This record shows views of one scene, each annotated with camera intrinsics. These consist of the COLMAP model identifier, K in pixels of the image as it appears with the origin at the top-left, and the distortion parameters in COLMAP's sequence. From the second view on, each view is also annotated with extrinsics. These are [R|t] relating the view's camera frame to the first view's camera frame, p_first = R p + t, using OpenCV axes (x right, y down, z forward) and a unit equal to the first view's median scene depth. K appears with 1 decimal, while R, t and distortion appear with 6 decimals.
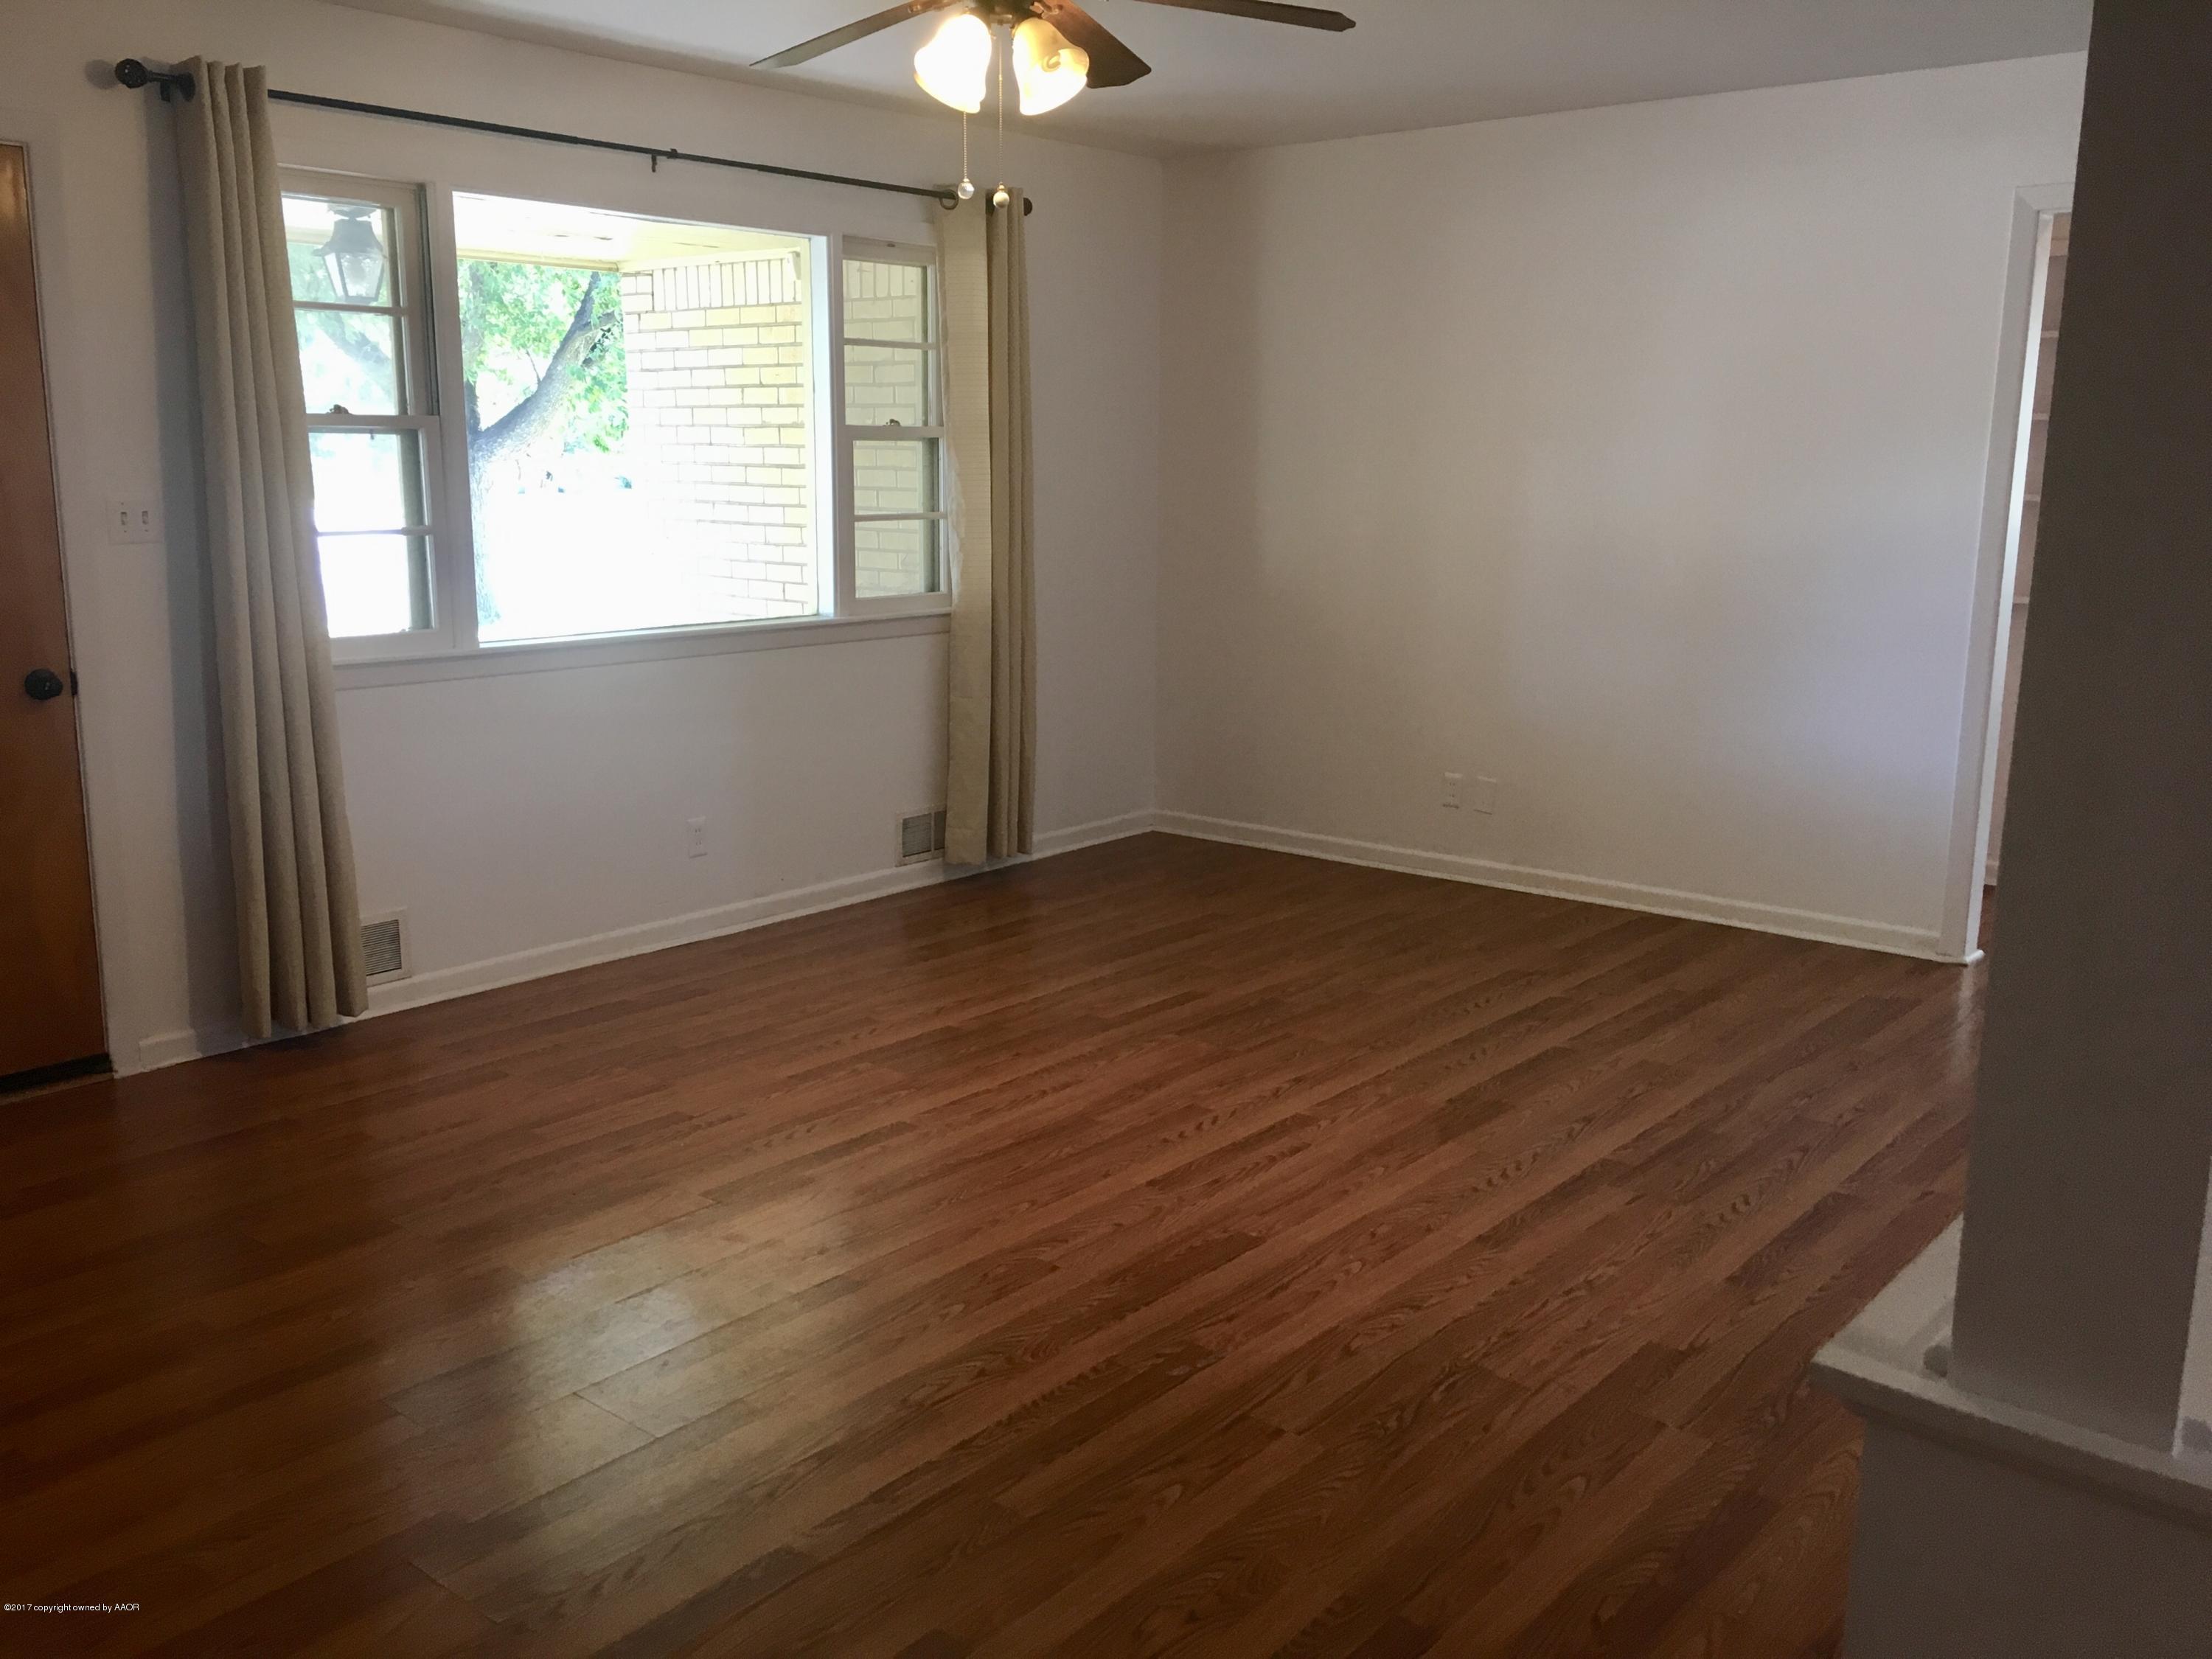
lens RADIAL K [[1883.8, 0, 1113.9], [0, 1883.8, 820.5], [0, 0, 1]] dist [0.058325, -0.056760]
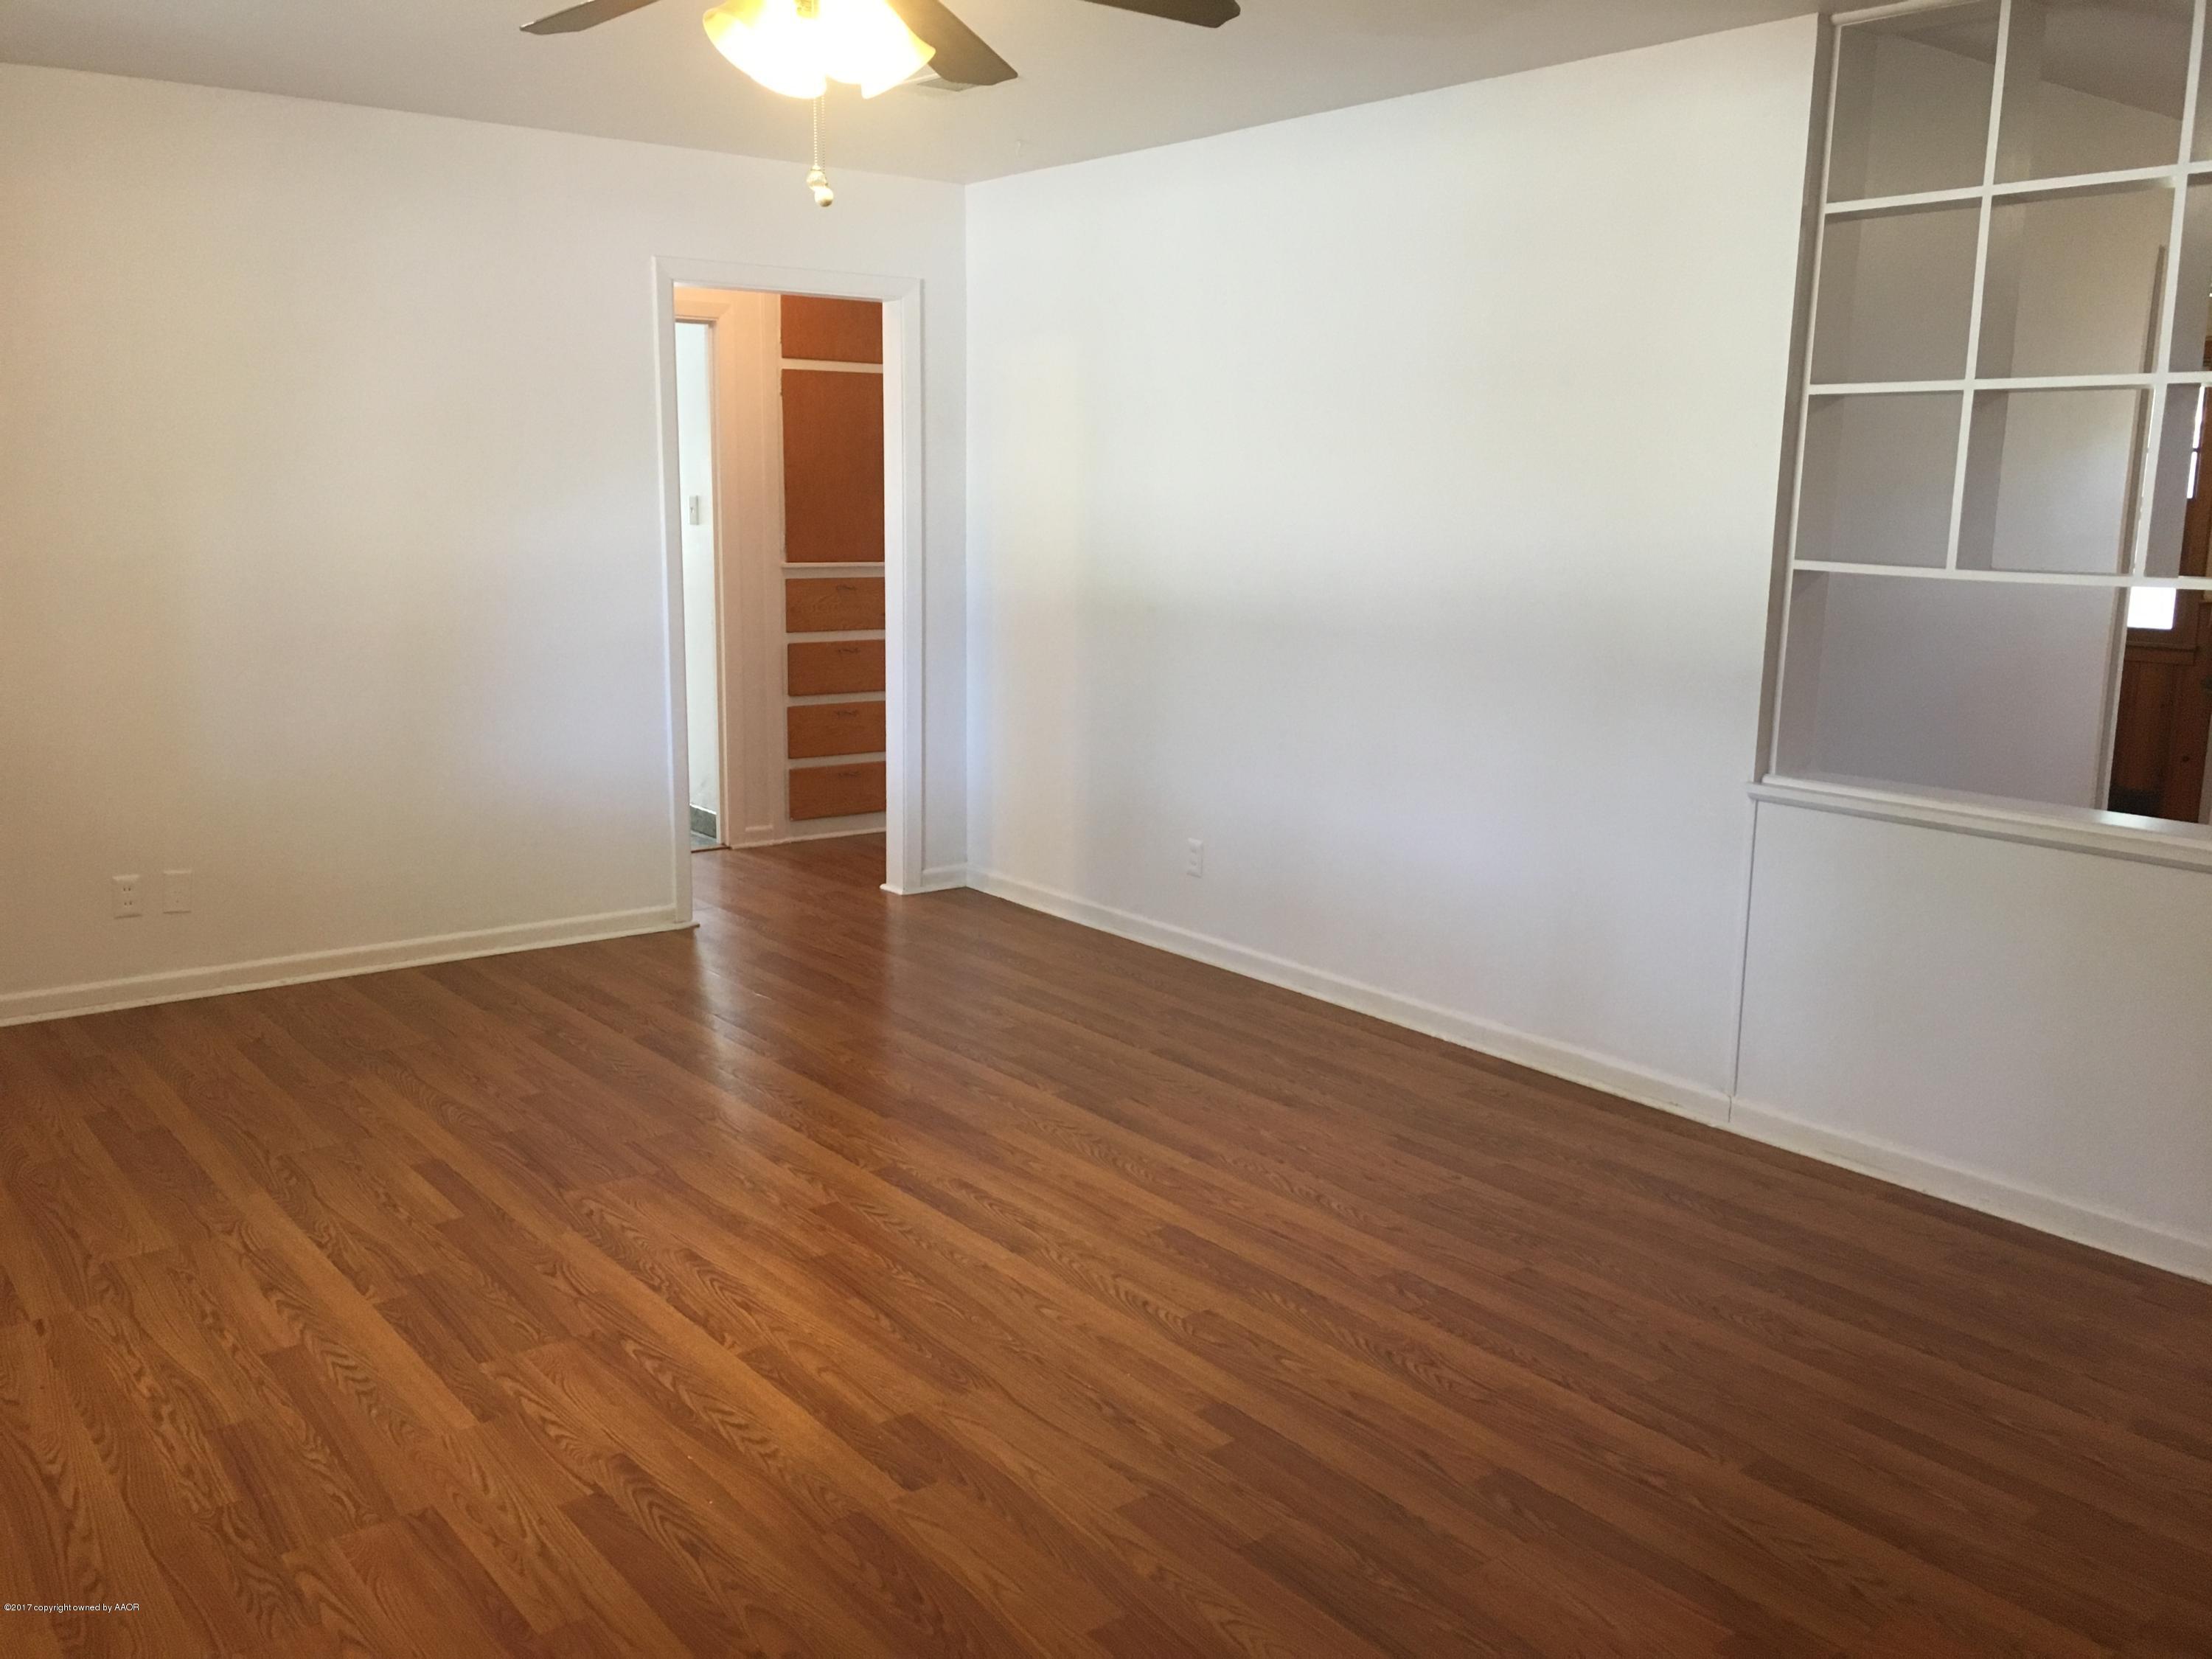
lens RADIAL K [[1883.8, 0, 1104.4], [0, 1883.8, 848.4], [0, 0, 1]] dist [0.058325, -0.056760]
pose [[0.218130, -0.187060, 0.957825, -0.772175], [0.179248, 0.972441, 0.149094, -0.126936], [-0.959317, 0.139167, 0.245648, 0.637967]]
